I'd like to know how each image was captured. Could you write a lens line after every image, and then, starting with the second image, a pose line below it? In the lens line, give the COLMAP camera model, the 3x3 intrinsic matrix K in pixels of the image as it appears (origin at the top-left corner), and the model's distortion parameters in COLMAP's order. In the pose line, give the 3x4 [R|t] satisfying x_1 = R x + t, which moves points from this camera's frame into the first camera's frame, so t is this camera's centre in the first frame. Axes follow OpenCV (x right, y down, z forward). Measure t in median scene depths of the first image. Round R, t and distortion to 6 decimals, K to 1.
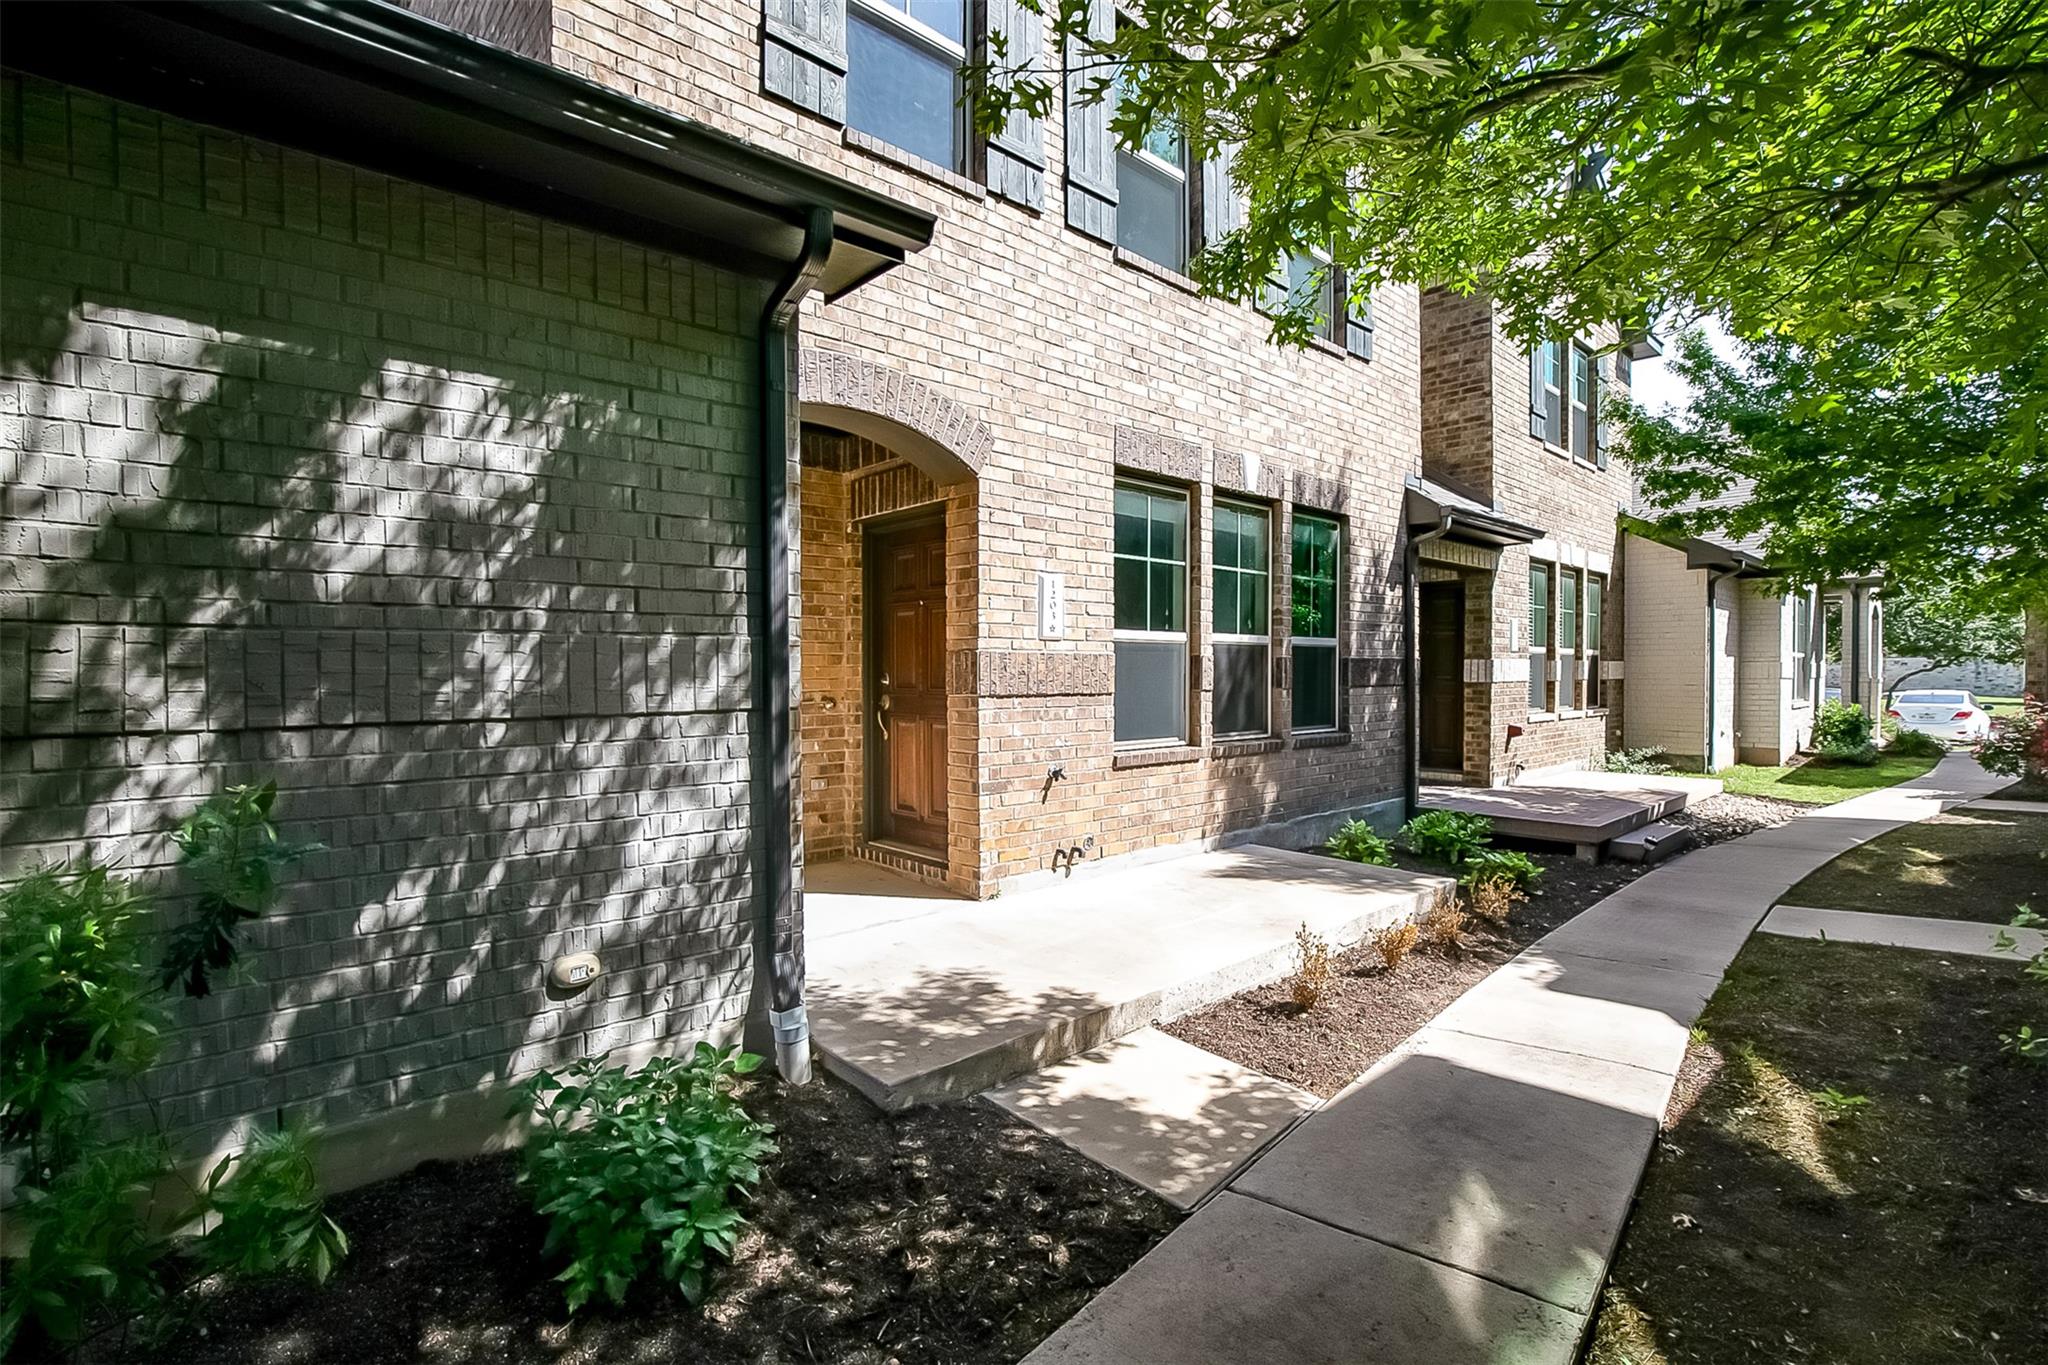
lens RADIAL K [[931.7, 0, 1024.7], [0, 931.7, 692.1], [0, 0, 1]] dist [-0.035749, 0.004767]
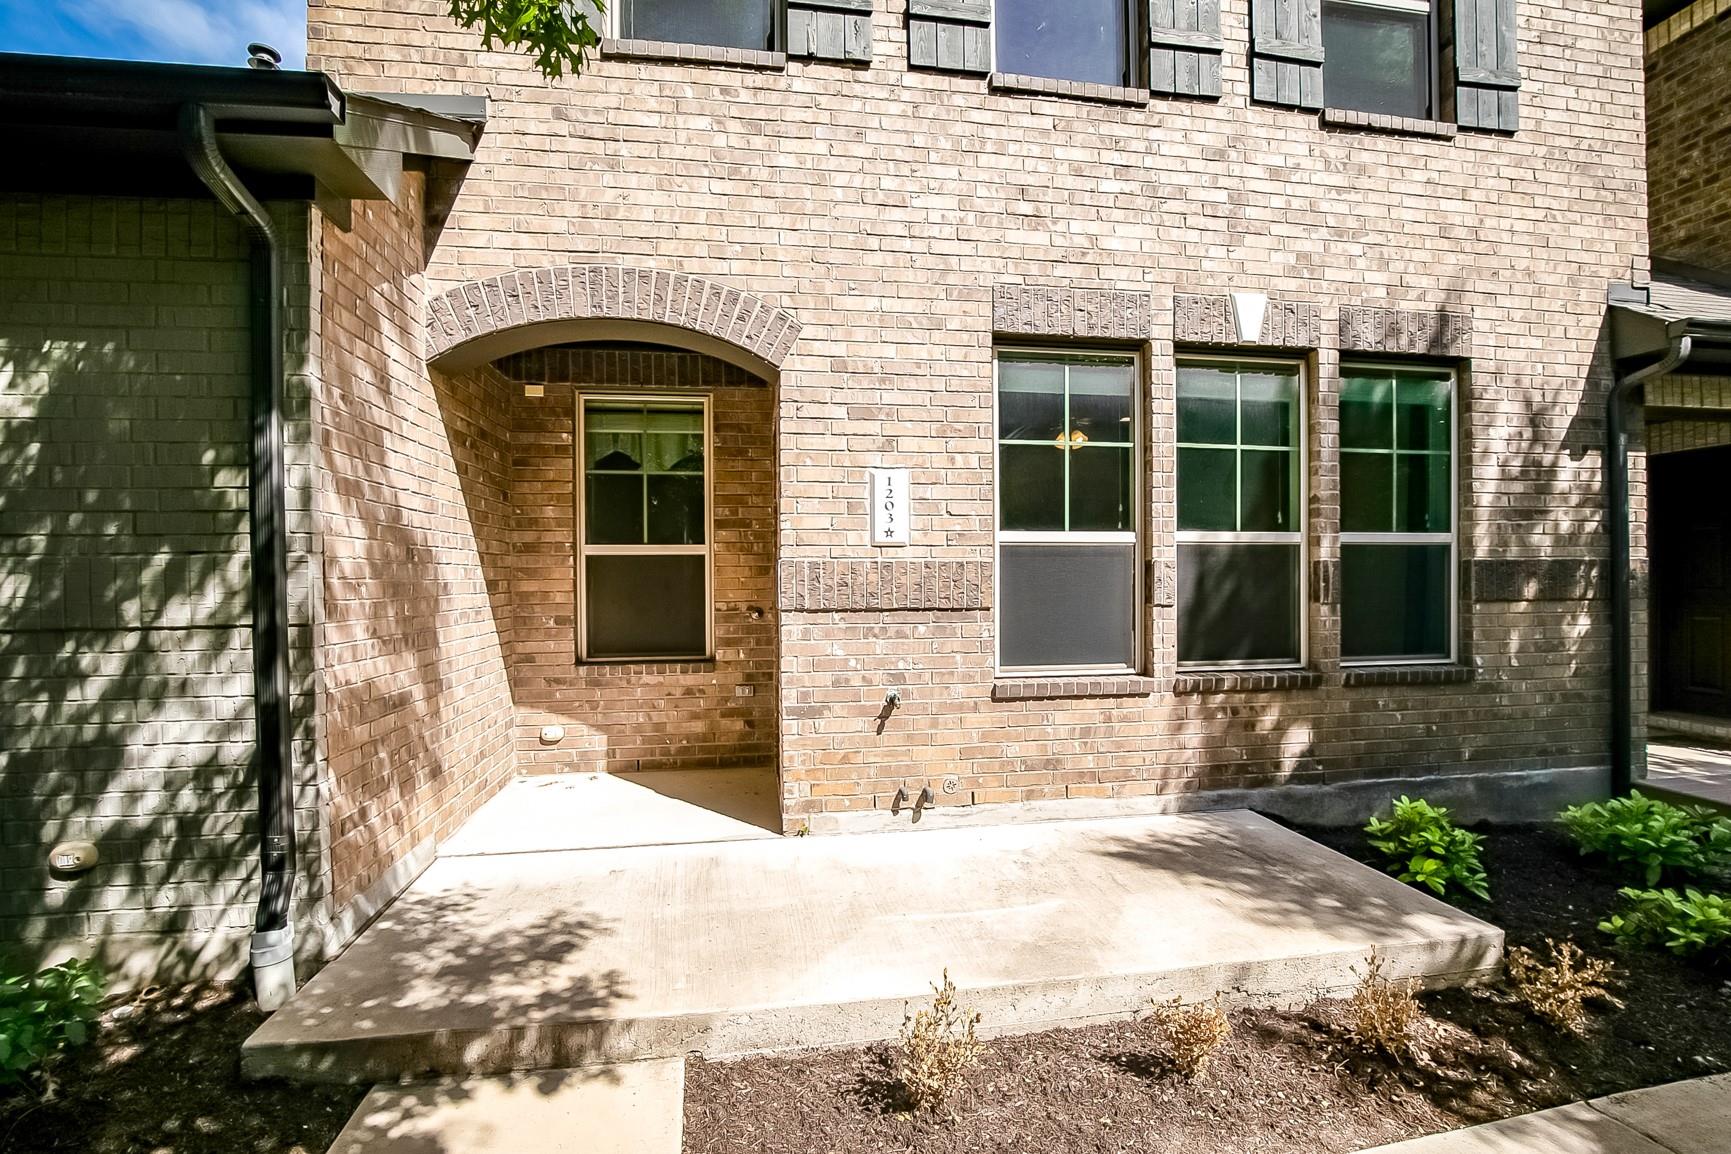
lens RADIAL K [[787.5, 0, 866.1], [0, 787.5, 585.2], [0, 0, 1]] dist [-0.035749, 0.004767]
pose [[0.836040, 0.001219, -0.548668, 0.404105], [-0.007731, 0.999924, -0.009558, -0.012236], [0.548615, 0.012232, 0.835986, 0.369984]]
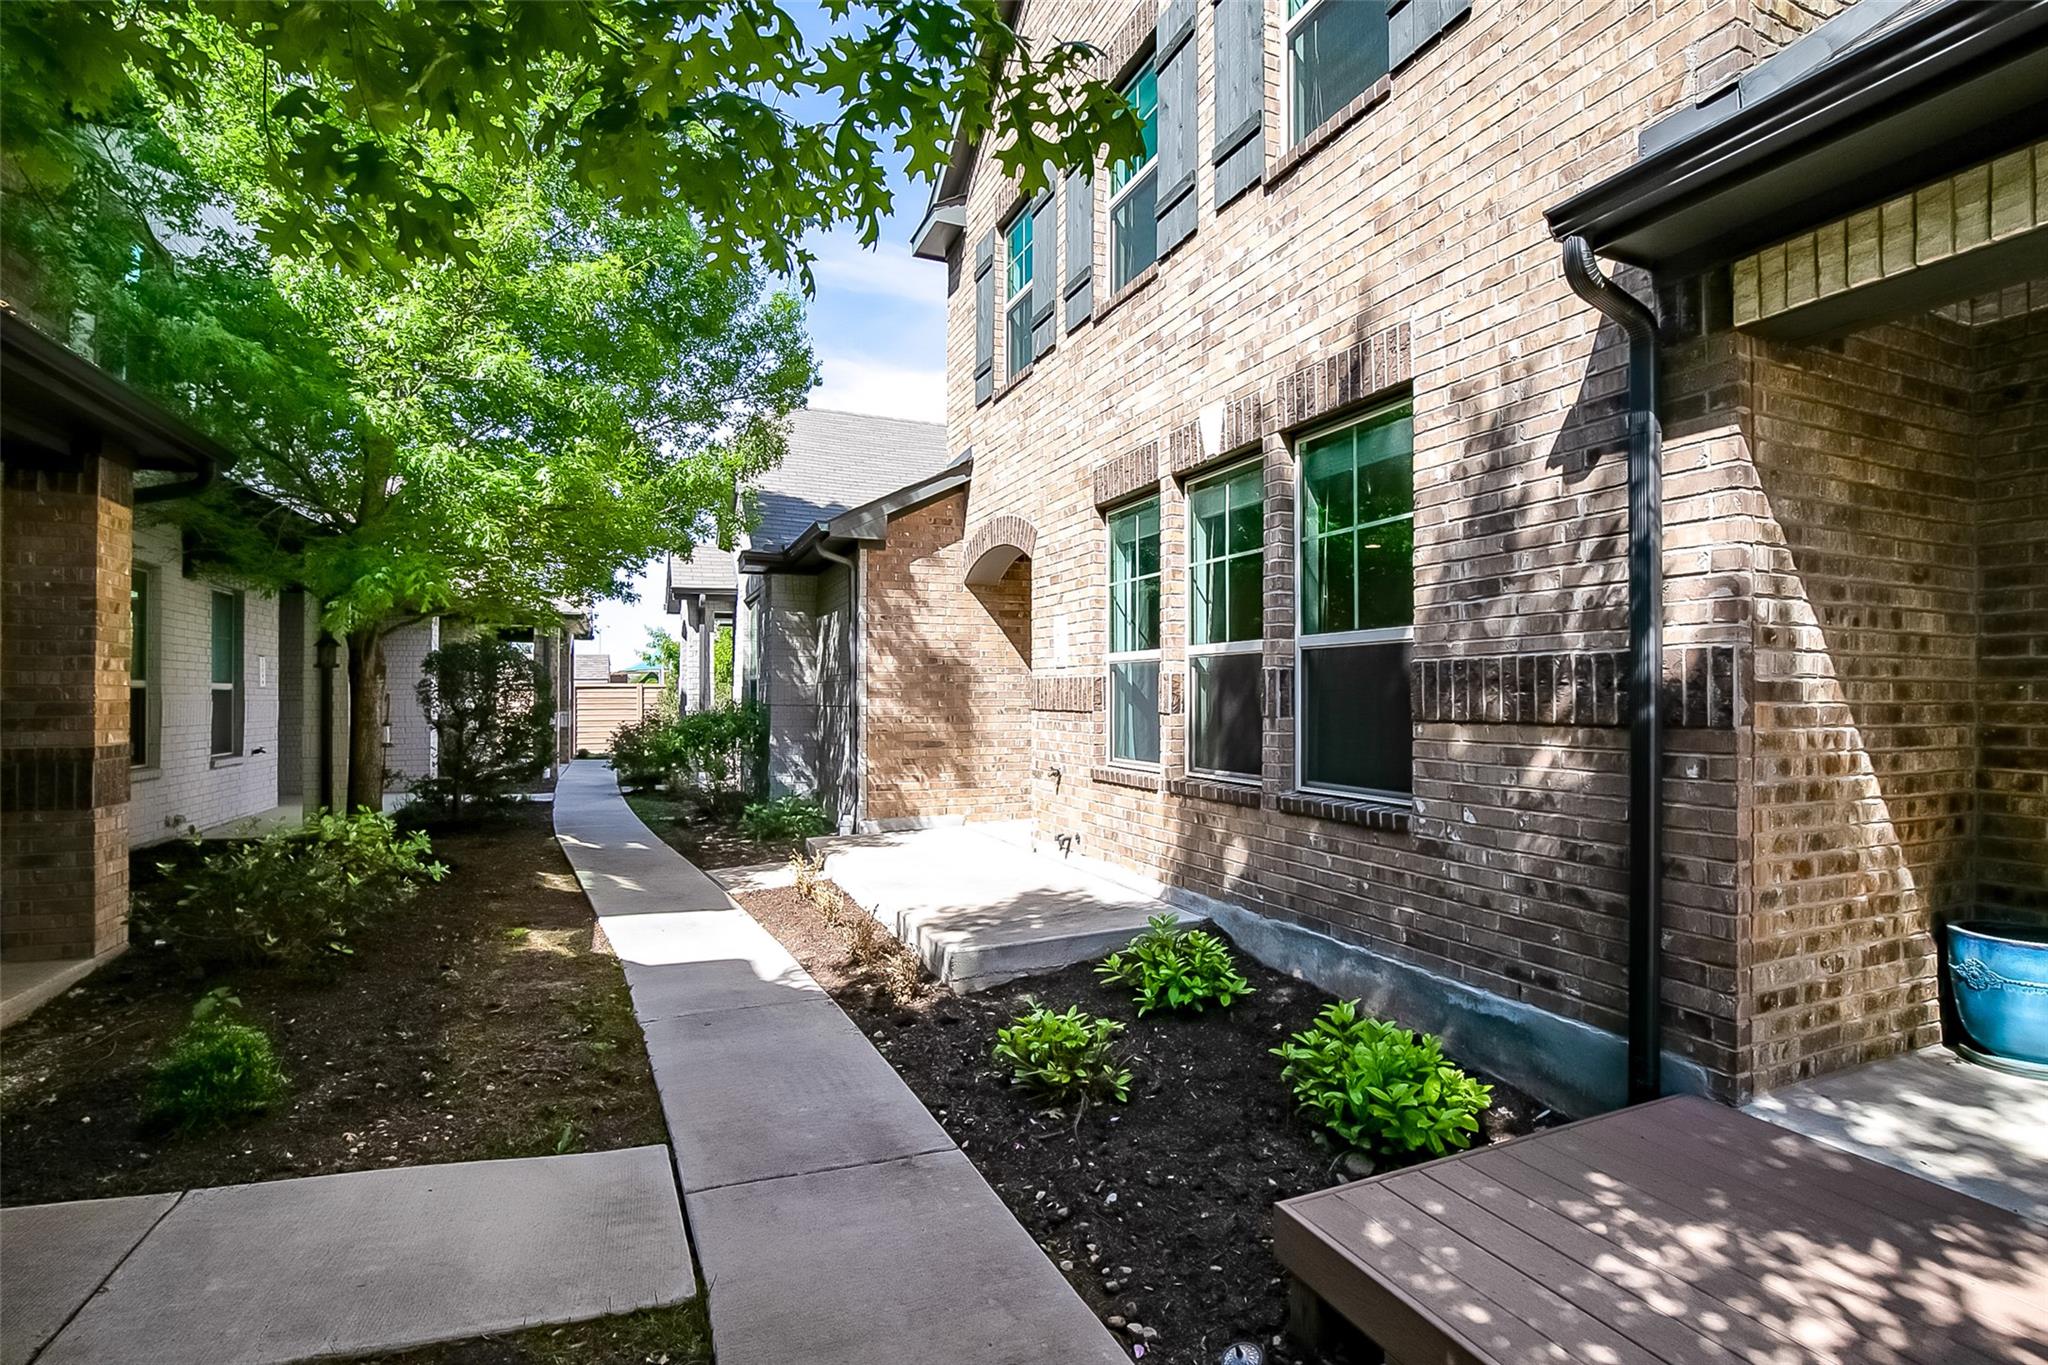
lens RADIAL K [[931.7, 0, 1024.7], [0, 931.7, 692.1], [0, 0, 1]] dist [-0.035749, 0.004767]
pose [[-0.317043, -0.004537, -0.948400, 1.244418], [-0.023036, 0.999730, 0.002918, -0.024599], [0.948131, 0.022772, -0.317062, 1.349680]]
